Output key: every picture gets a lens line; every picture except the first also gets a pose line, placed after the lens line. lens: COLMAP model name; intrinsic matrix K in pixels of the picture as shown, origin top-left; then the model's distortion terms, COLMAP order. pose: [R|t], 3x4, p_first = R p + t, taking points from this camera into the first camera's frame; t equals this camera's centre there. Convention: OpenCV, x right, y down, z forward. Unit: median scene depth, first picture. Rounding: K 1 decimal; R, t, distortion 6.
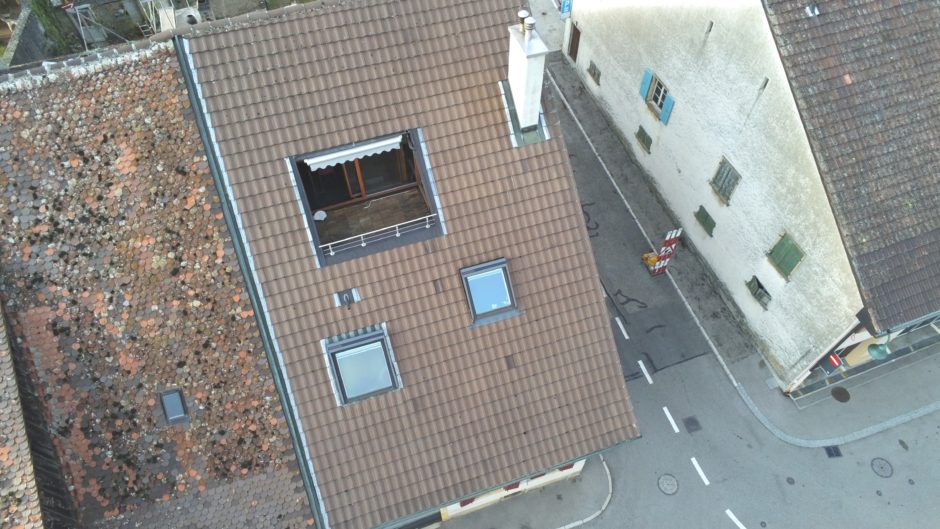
lens RADIAL K [[633.8, 0, 470.9], [0, 633.8, 264.7], [0, 0, 1]] dist [0.004865, 0.003324]
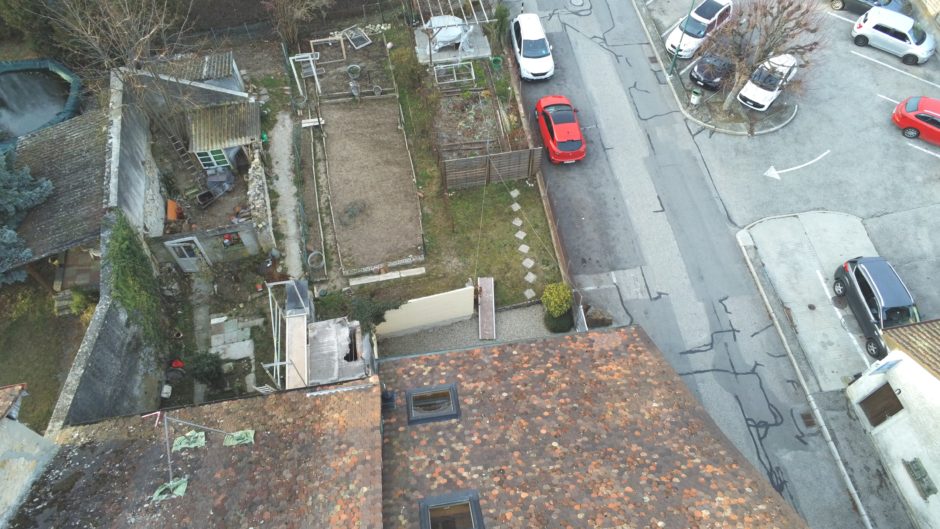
lens RADIAL K [[633.8, 0, 469.0], [0, 633.8, 264.2], [0, 0, 1]] dist [0.004865, 0.003324]
pose [[0.983751, 0.148240, -0.101287, -0.209382], [-0.148033, 0.988936, 0.009596, -0.435437], [0.101589, 0.005554, 0.994811, 0.301855]]
